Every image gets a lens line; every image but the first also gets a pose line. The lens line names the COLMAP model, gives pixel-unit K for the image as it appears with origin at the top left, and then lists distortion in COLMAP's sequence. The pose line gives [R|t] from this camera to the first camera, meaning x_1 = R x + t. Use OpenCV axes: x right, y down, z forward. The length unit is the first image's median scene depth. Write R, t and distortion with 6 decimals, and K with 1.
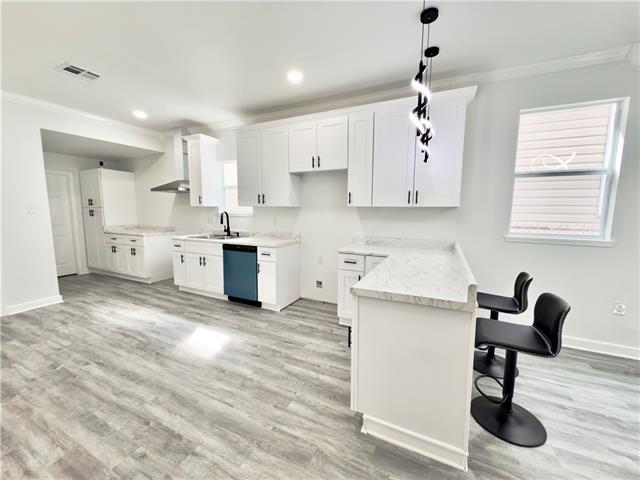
lens RADIAL K [[256.8, 0, 324.5], [0, 256.8, 237.5], [0, 0, 1]] dist [-0.003174, 0.000715]
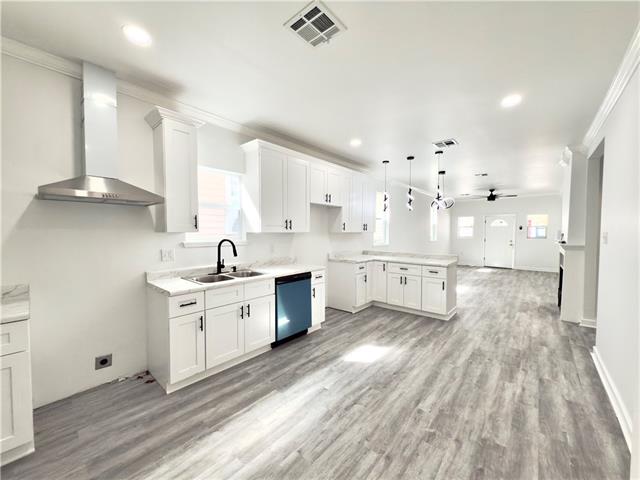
lens RADIAL K [[256.8, 0, 317.1], [0, 256.8, 238.7], [0, 0, 1]] dist [-0.003174, 0.000715]
pose [[0.268049, -0.032947, 0.962842, -1.392641], [0.105496, 0.994409, 0.004657, -0.110683], [-0.957612, 0.100327, 0.270026, 0.776604]]
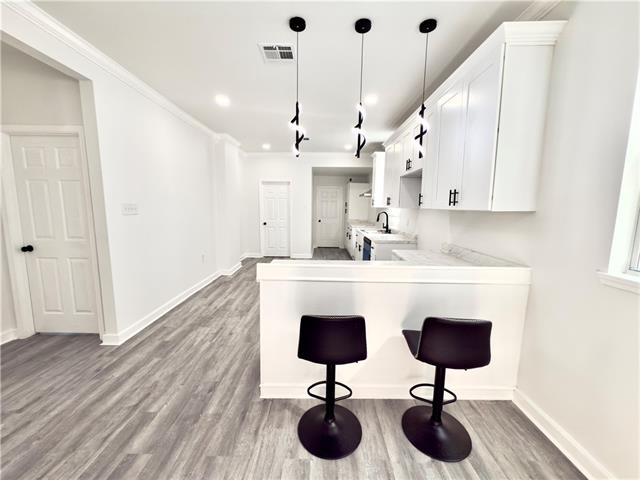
lens RADIAL K [[256.8, 0, 318.7], [0, 256.8, 241.4], [0, 0, 1]] dist [-0.003174, 0.000715]
pose [[0.428284, 0.123176, -0.895210, 0.819622], [-0.113371, 0.990163, 0.082002, -0.037420], [0.896504, 0.066371, 0.438036, 0.273342]]
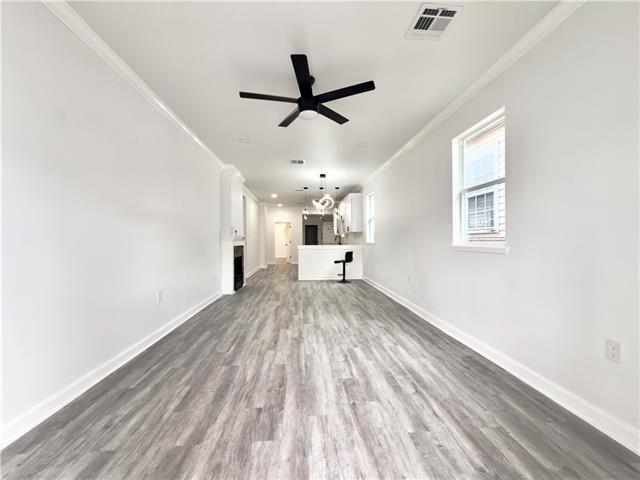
lens RADIAL K [[256.8, 0, 319.3], [0, 256.8, 240.0], [0, 0, 1]] dist [-0.003174, 0.000715]
pose [[0.496850, -0.008885, -0.867791, 2.480211], [-0.086768, 0.994428, -0.059861, 0.154740], [0.863488, 0.105039, 0.493311, -0.642030]]
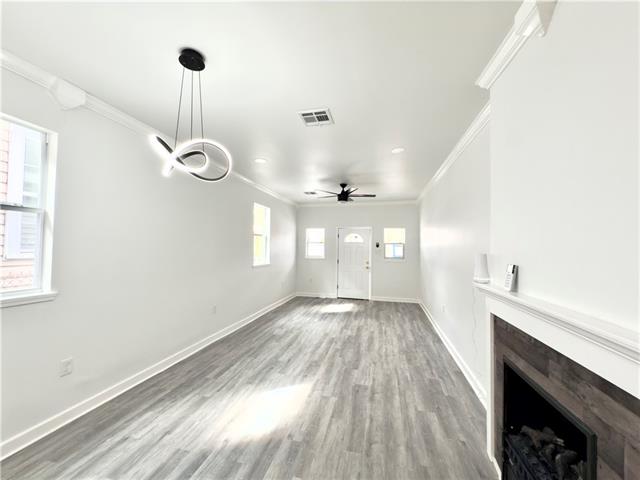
lens RADIAL K [[256.8, 0, 319.1], [0, 256.8, 240.4], [0, 0, 1]] dist [-0.003174, 0.000715]
pose [[-0.201894, 0.017536, 0.979250, 0.083479], [0.092888, 0.995676, 0.001321, -0.060989], [-0.974993, 0.091227, -0.202650, 0.229651]]
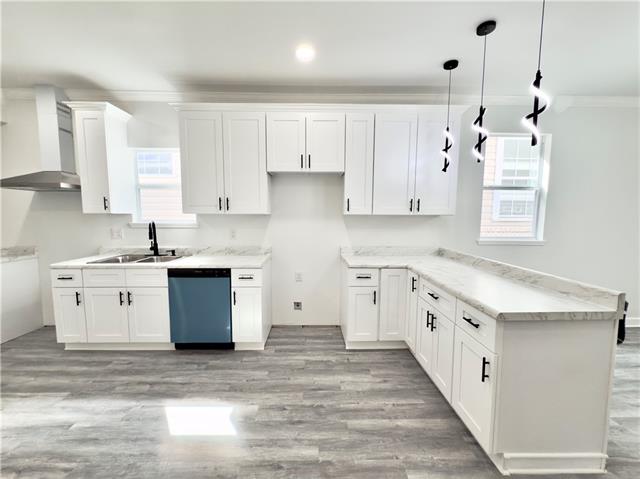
lens RADIAL K [[256.8, 0, 318.5], [0, 256.8, 240.3], [0, 0, 1]] dist [-0.003174, 0.000715]
pose [[0.896242, -0.046412, 0.441131, -0.404111], [0.051061, 0.998695, 0.001334, -0.039038], [-0.440617, 0.021329, 0.897442, 0.253205]]
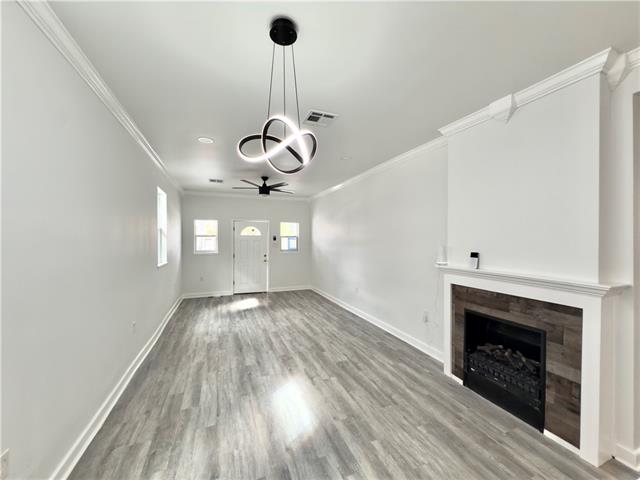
lens RADIAL K [[256.8, 0, 321.7], [0, 256.8, 241.4], [0, 0, 1]] dist [-0.003174, 0.000715]
pose [[-0.730843, -0.009811, 0.682475, 0.297933], [0.070001, 0.993547, 0.089246, -0.122875], [-0.678947, 0.112998, -0.725440, 0.704876]]
